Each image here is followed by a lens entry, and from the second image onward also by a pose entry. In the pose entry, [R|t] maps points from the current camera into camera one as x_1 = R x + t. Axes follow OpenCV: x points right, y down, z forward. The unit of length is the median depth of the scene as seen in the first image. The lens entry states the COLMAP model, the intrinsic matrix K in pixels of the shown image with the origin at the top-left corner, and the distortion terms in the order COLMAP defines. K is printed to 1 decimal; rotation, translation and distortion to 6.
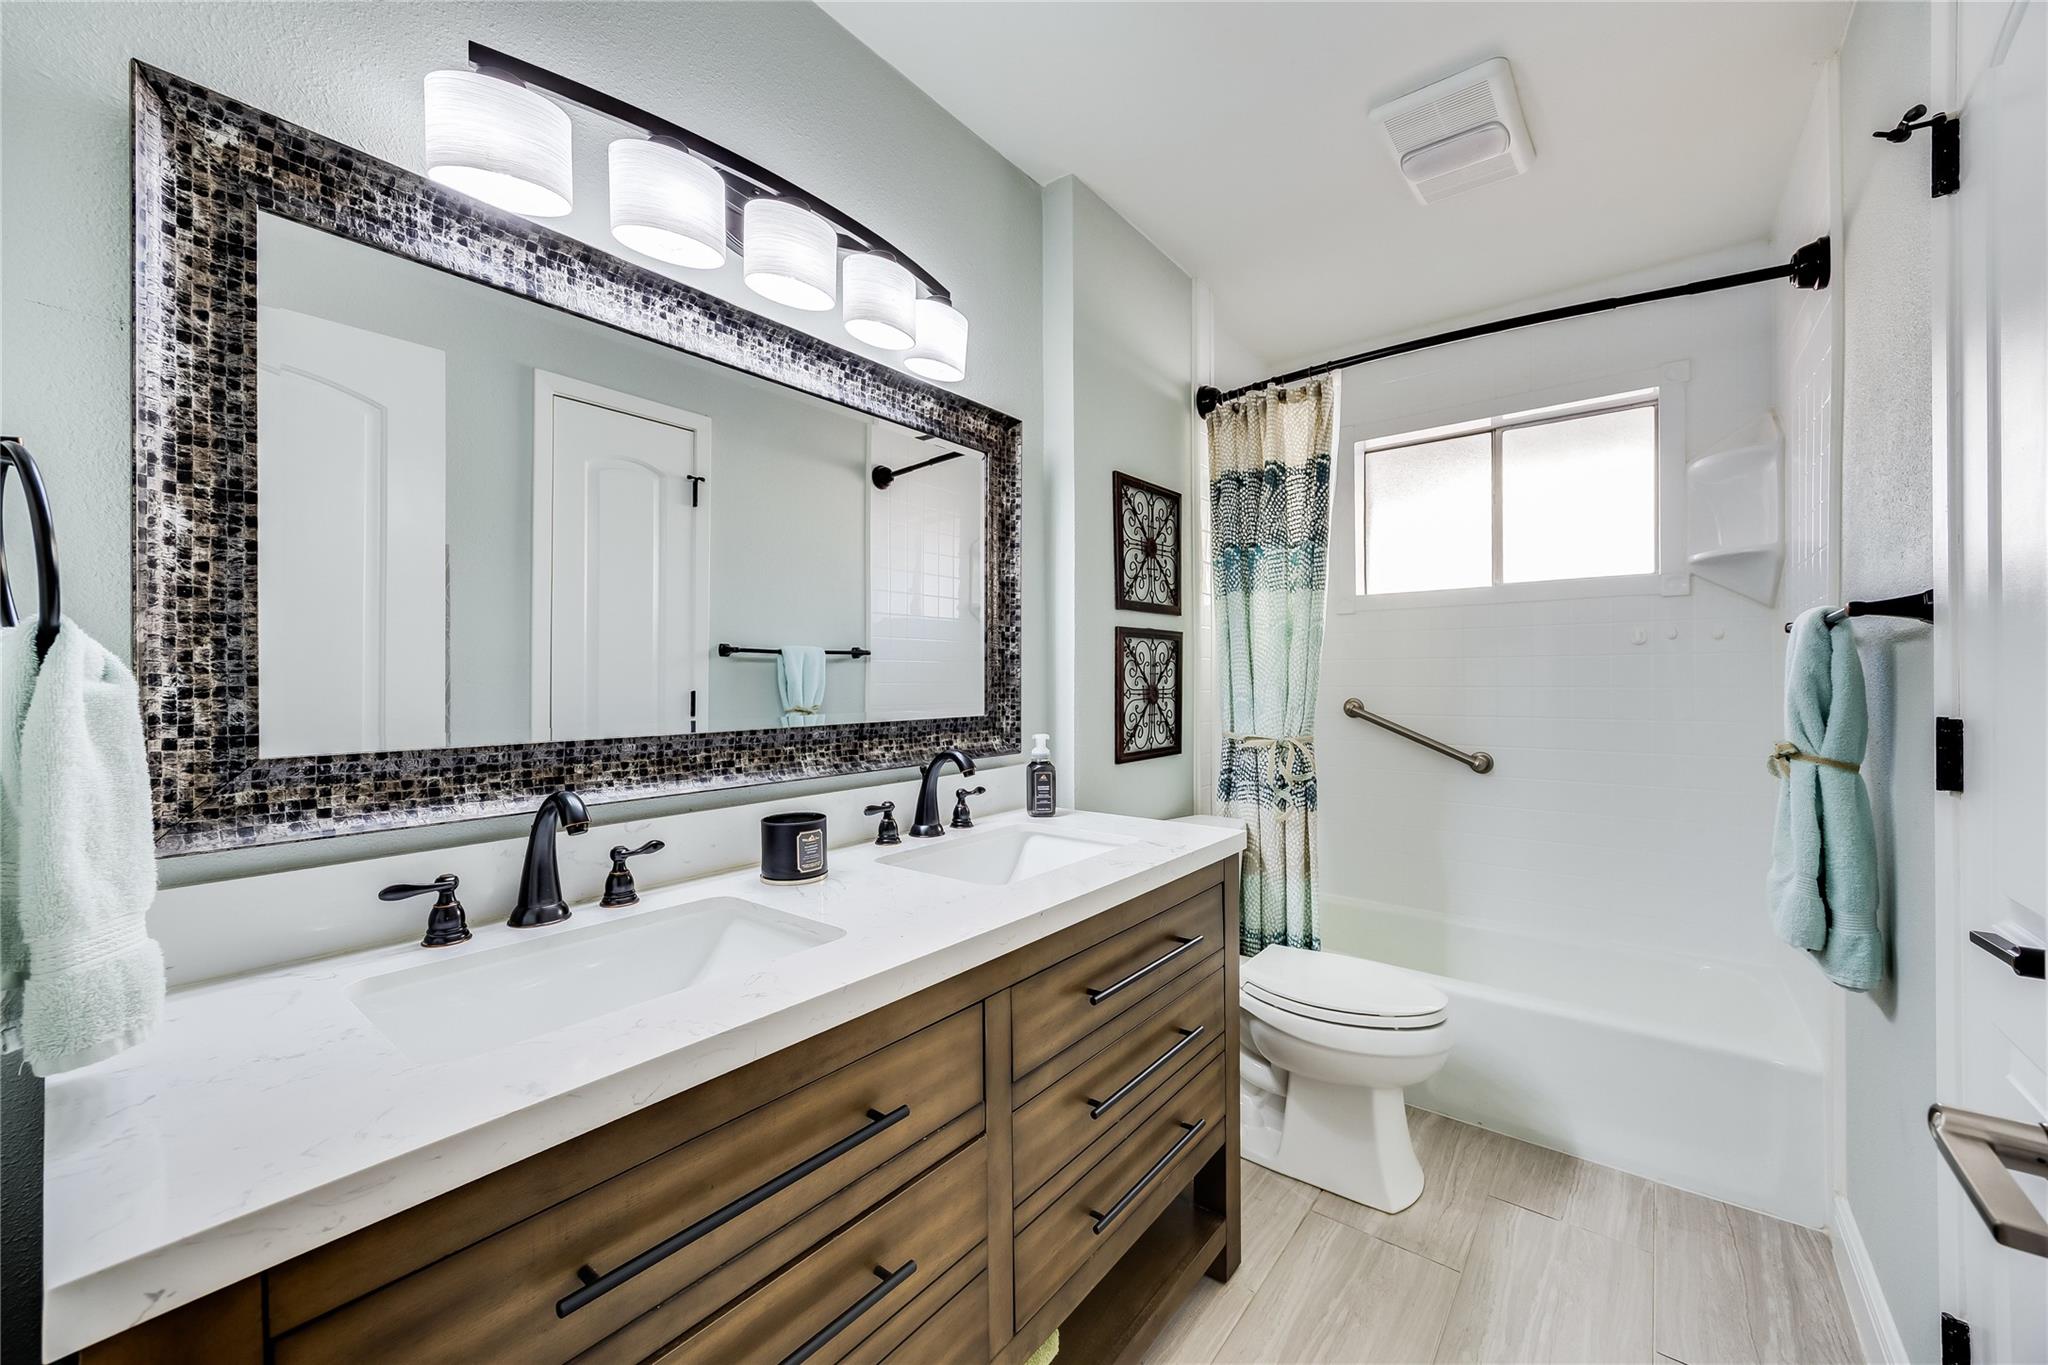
lens RADIAL K [[782.6, 0, 1021.2], [0, 782.6, 675.8], [0, 0, 1]] dist [-0.000555, 0.000361]
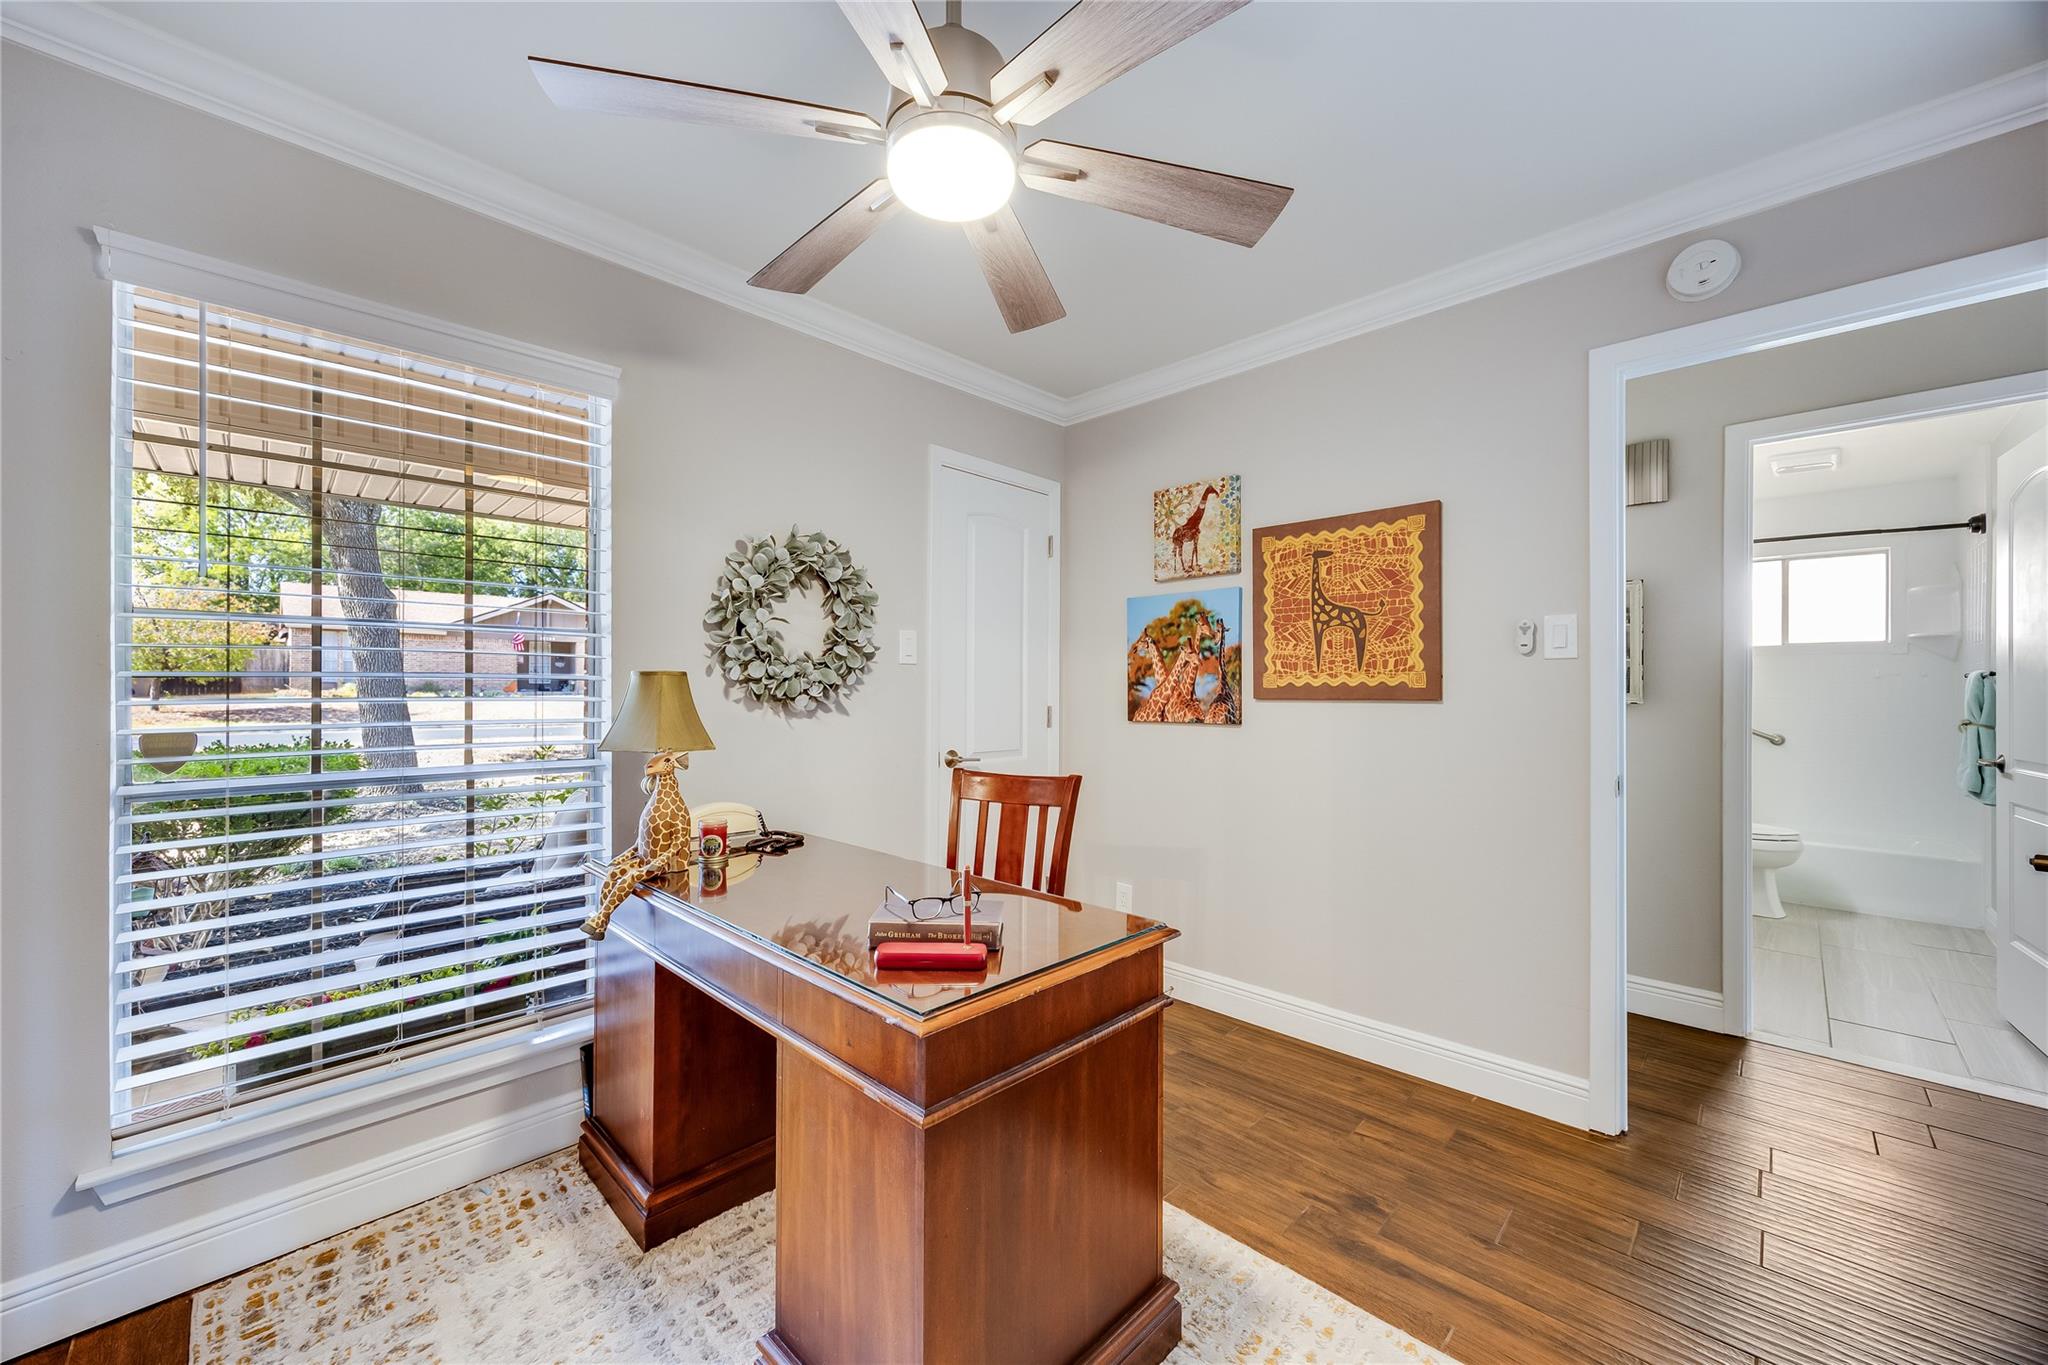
lens RADIAL K [[781.5, 0, 1017.1], [0, 781.5, 683.4], [0, 0, 1]] dist [-0.005123, 0.001939]
pose [[0.994745, 0.009629, -0.101934, -1.633412], [-0.009899, 0.999949, -0.002144, -0.000130], [0.101908, 0.003142, 0.994789, -1.635745]]
